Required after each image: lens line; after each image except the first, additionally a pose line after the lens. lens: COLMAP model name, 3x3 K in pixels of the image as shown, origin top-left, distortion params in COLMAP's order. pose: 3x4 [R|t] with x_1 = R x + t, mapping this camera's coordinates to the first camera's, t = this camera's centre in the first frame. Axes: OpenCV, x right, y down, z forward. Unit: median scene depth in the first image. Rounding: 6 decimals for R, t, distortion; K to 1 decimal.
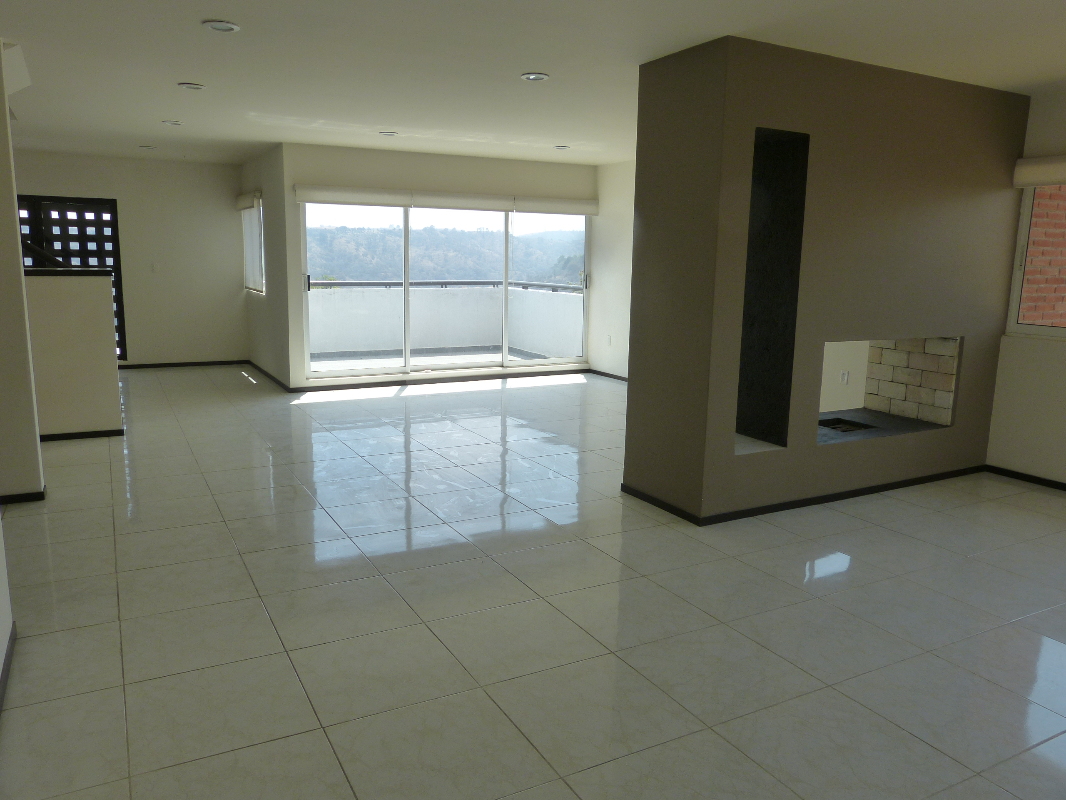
lens RADIAL K [[794.3, 0, 533.0], [0, 794.3, 400.0], [0, 0, 1]] dist [-0.002868, -0.000483]
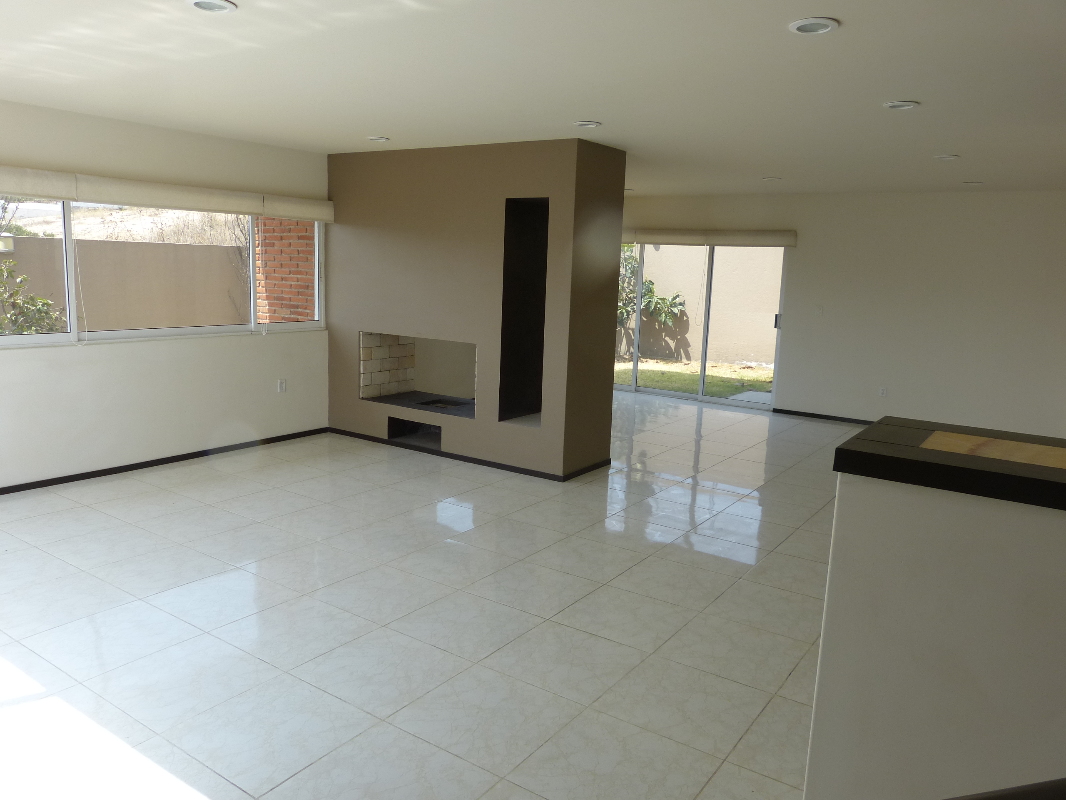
lens RADIAL K [[794.3, 0, 533.0], [0, 794.3, 400.0], [0, 0, 1]] dist [-0.002868, -0.000483]
pose [[-0.447301, -0.185860, 0.874859, -0.809585], [0.117855, 0.957391, 0.263651, -0.295131], [-0.886585, 0.221038, -0.406338, 1.345217]]
